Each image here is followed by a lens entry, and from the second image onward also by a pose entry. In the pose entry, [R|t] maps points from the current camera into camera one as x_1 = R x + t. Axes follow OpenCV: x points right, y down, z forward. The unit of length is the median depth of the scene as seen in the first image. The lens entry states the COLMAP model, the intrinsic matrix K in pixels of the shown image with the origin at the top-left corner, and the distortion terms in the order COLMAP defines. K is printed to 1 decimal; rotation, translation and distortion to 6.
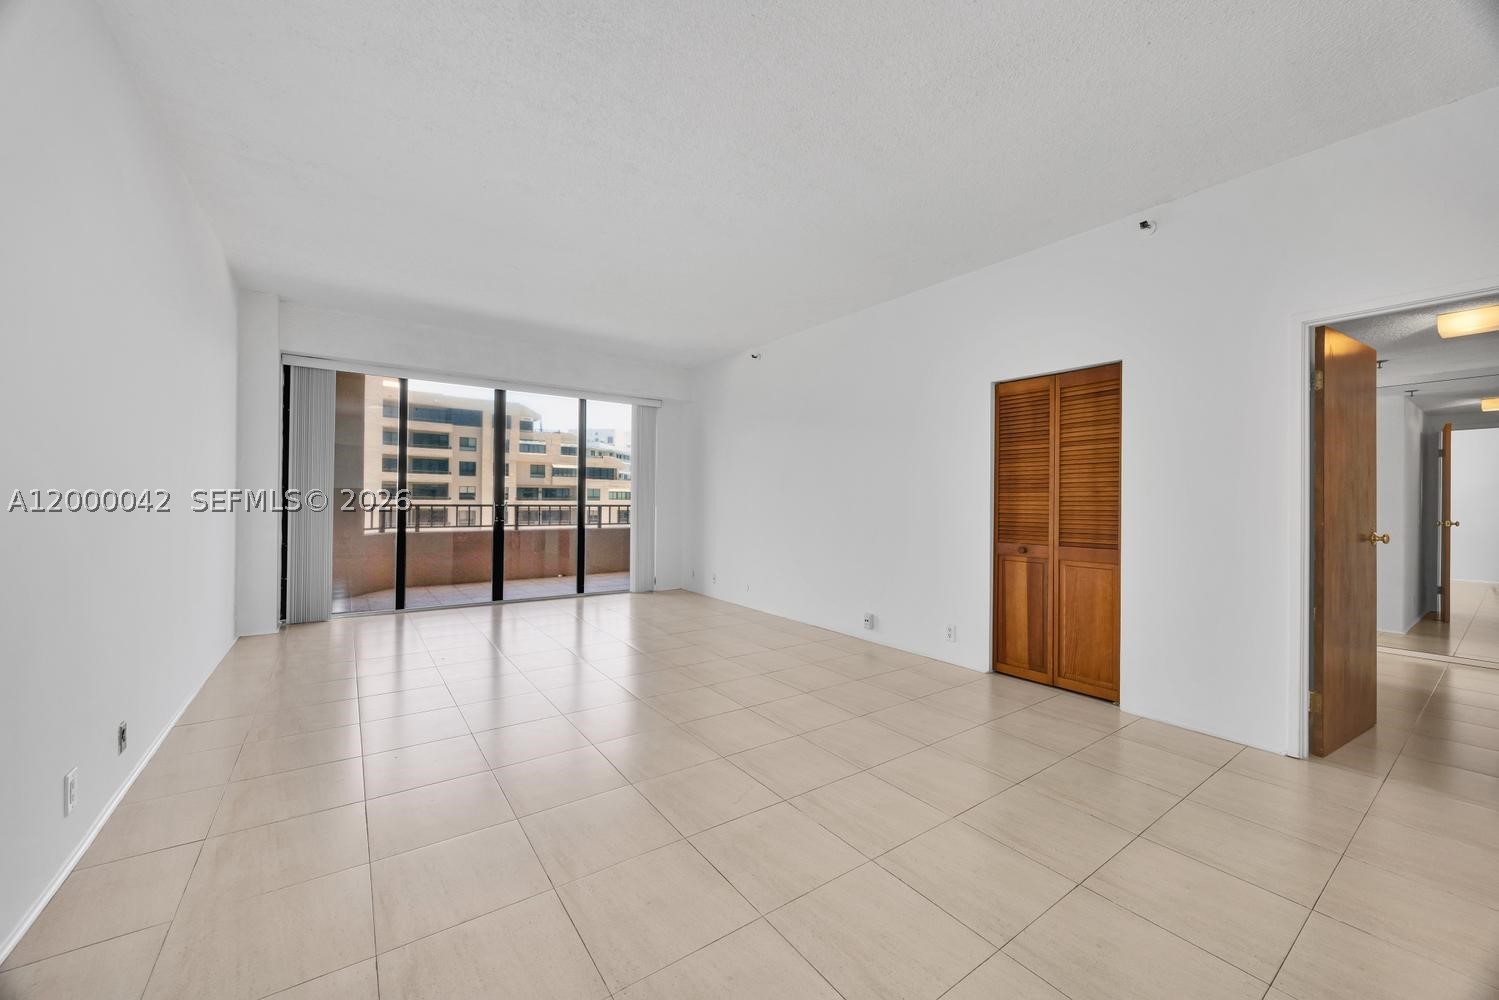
lens RADIAL K [[580.8, 0, 744.9], [0, 580.8, 488.0], [0, 0, 1]] dist [-0.002056, 0.000385]
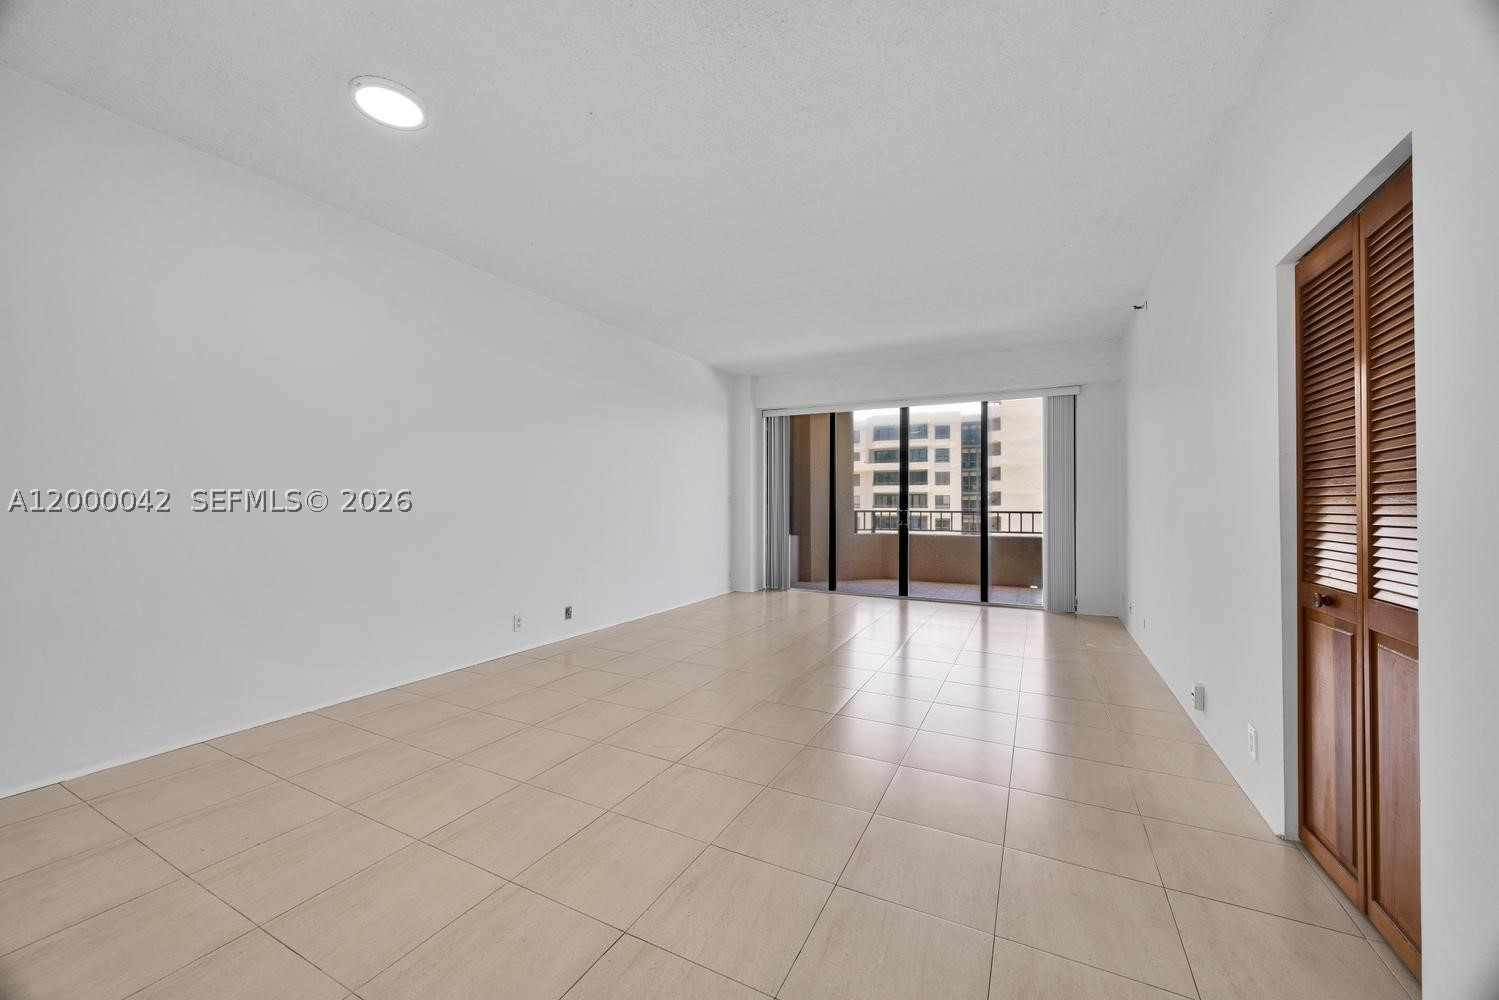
lens RADIAL K [[580.8, 0, 749.7], [0, 580.8, 510.8], [0, 0, 1]] dist [-0.002056, 0.000385]
pose [[0.439380, 0.001262, -0.898300, 0.403442], [0.023929, 0.999628, 0.013108, 0.006108], [0.897982, -0.027255, 0.439187, 0.217291]]
